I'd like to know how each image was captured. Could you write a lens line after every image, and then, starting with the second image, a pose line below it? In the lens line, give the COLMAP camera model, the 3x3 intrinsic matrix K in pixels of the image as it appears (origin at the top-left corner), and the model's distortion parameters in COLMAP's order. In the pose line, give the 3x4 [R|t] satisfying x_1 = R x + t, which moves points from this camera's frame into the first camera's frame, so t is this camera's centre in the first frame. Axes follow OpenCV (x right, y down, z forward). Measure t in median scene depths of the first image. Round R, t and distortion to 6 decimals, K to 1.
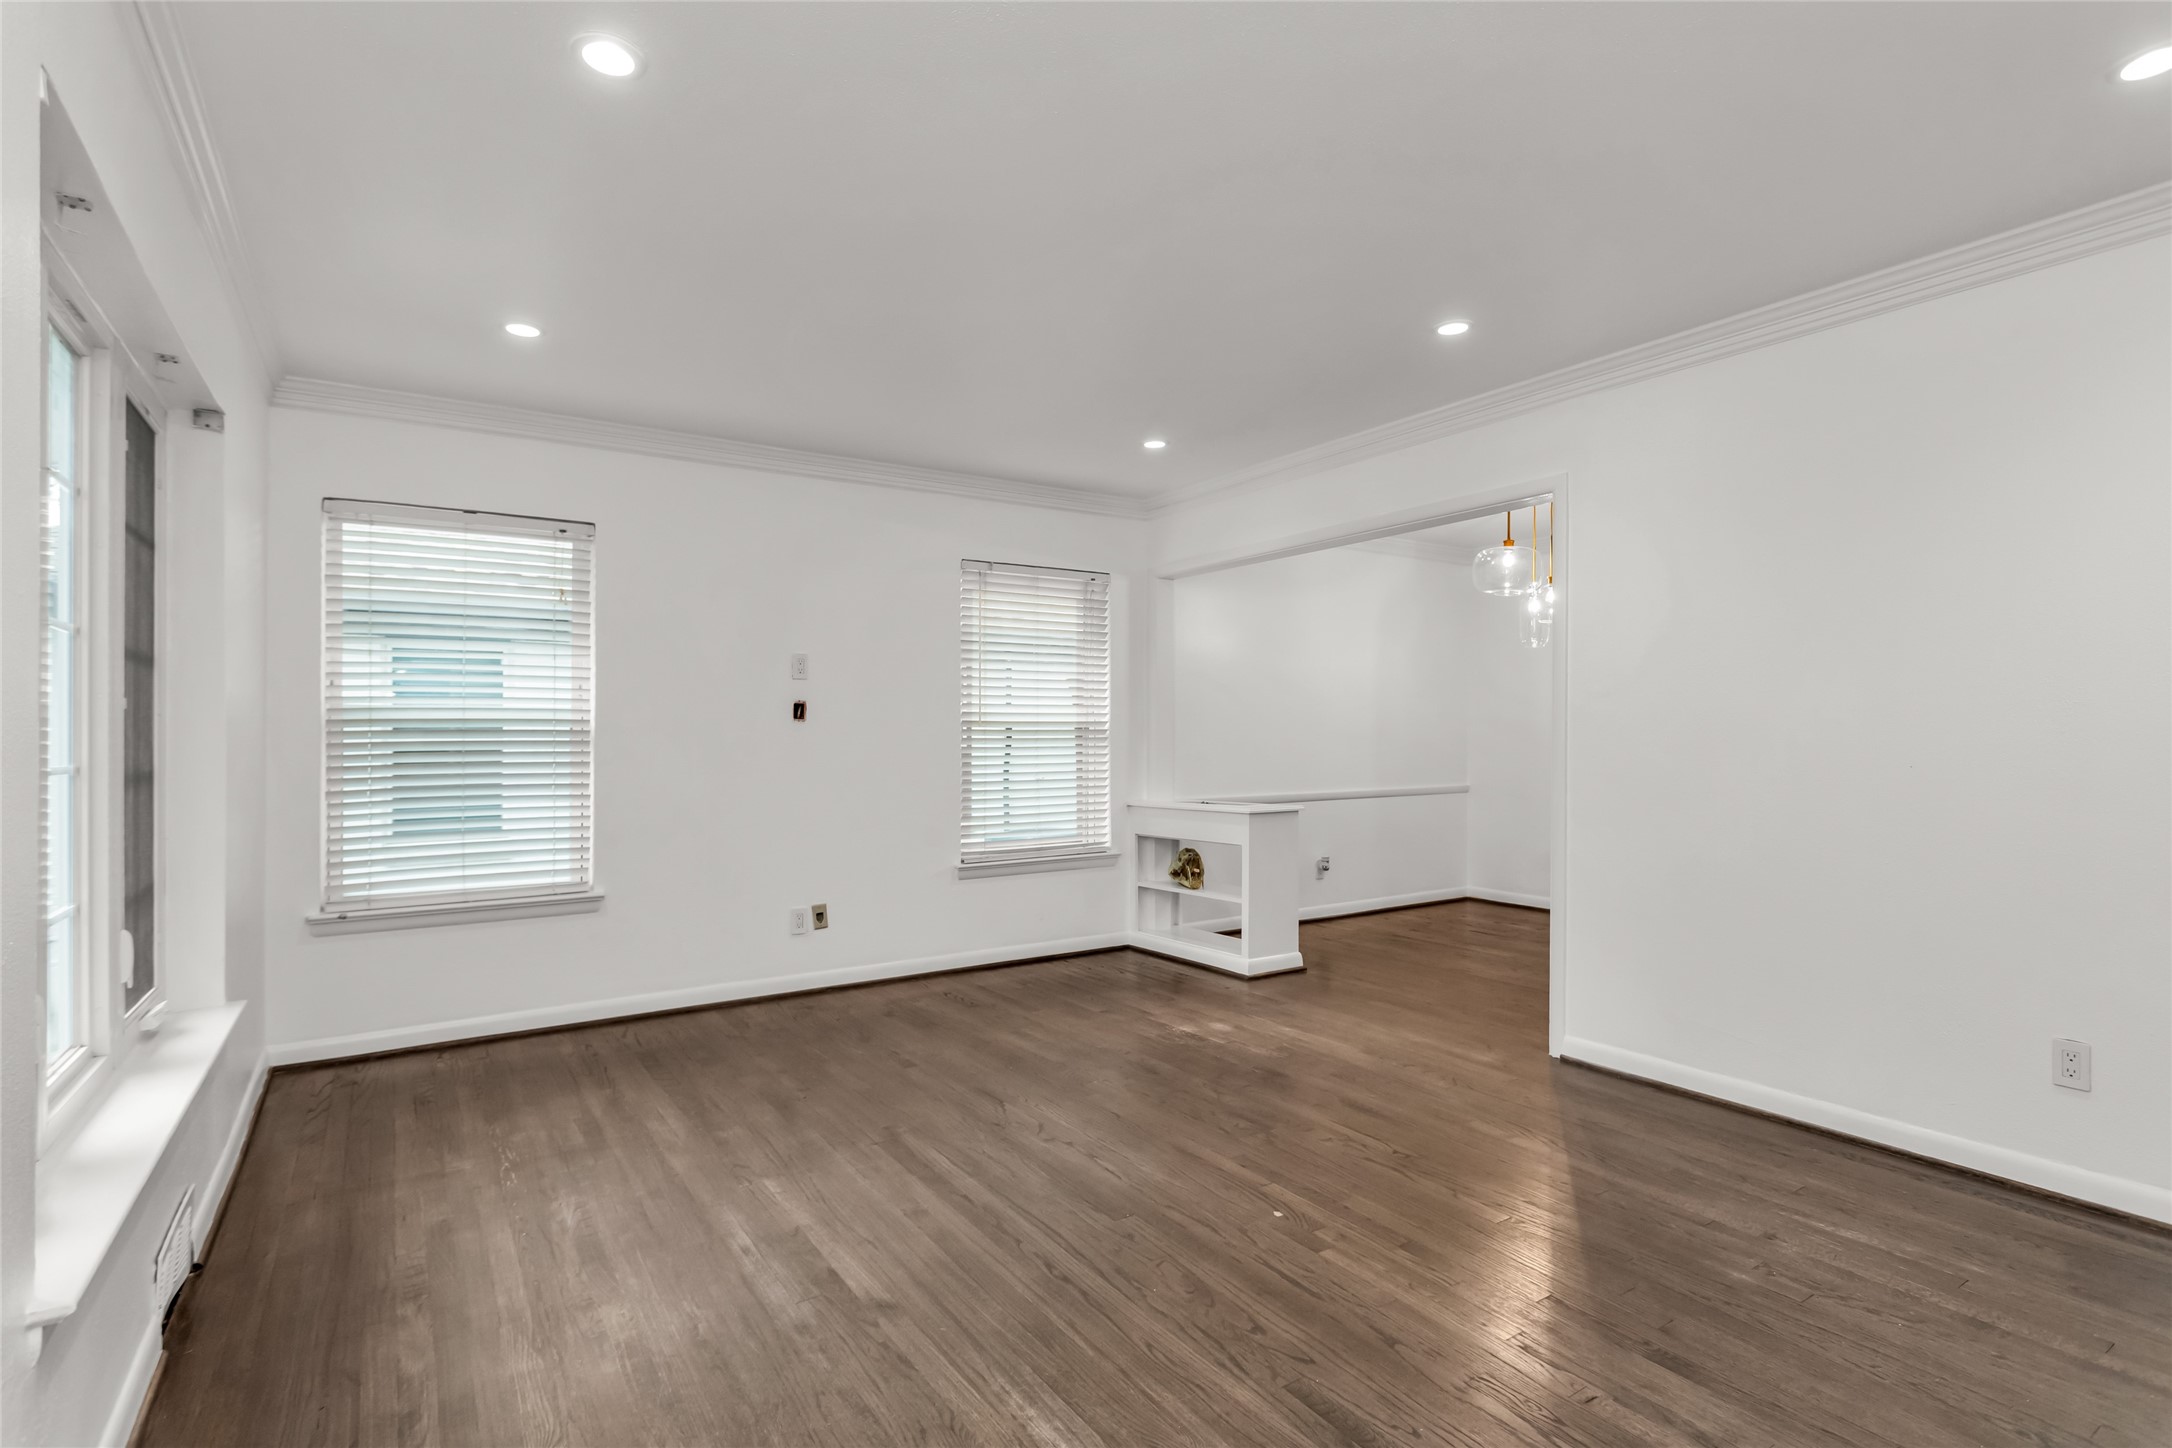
lens RADIAL K [[1045.2, 0, 1080.4], [0, 1045.2, 725.6], [0, 0, 1]] dist [0.001778, 0.001674]
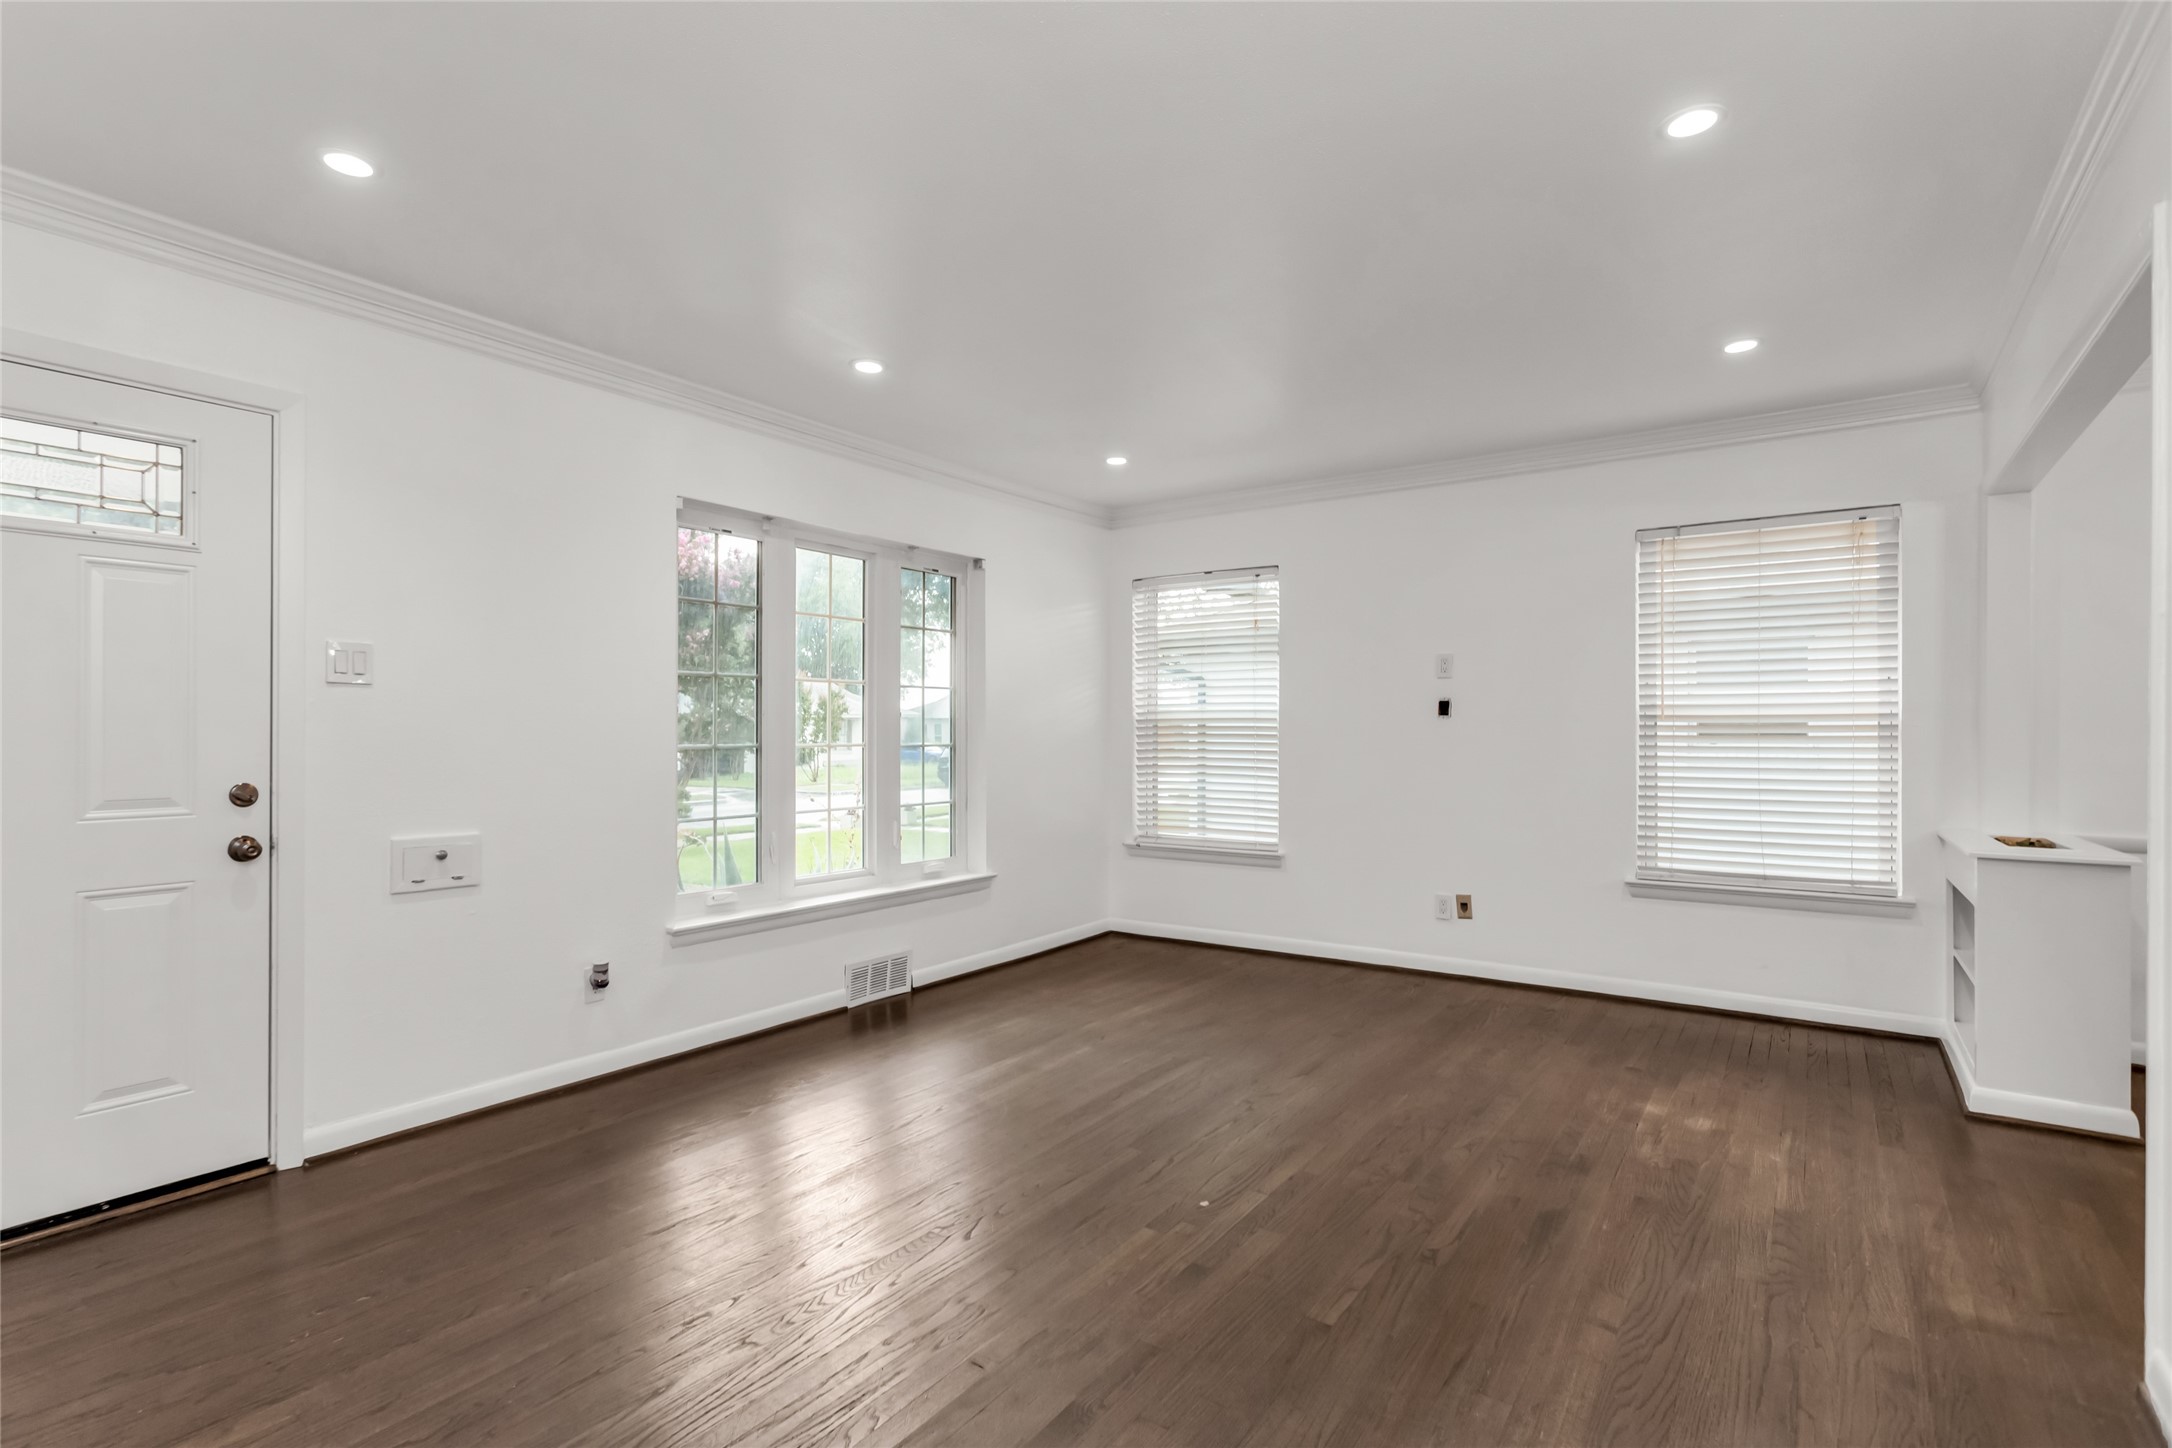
lens RADIAL K [[1045.2, 0, 1089.4], [0, 1045.2, 721.6], [0, 0, 1]] dist [0.001778, 0.001674]
pose [[0.368063, -0.005237, -0.929786, 0.648404], [0.005795, 0.999978, -0.003338, 0.001304], [0.929783, -0.004160, 0.368086, 0.311540]]
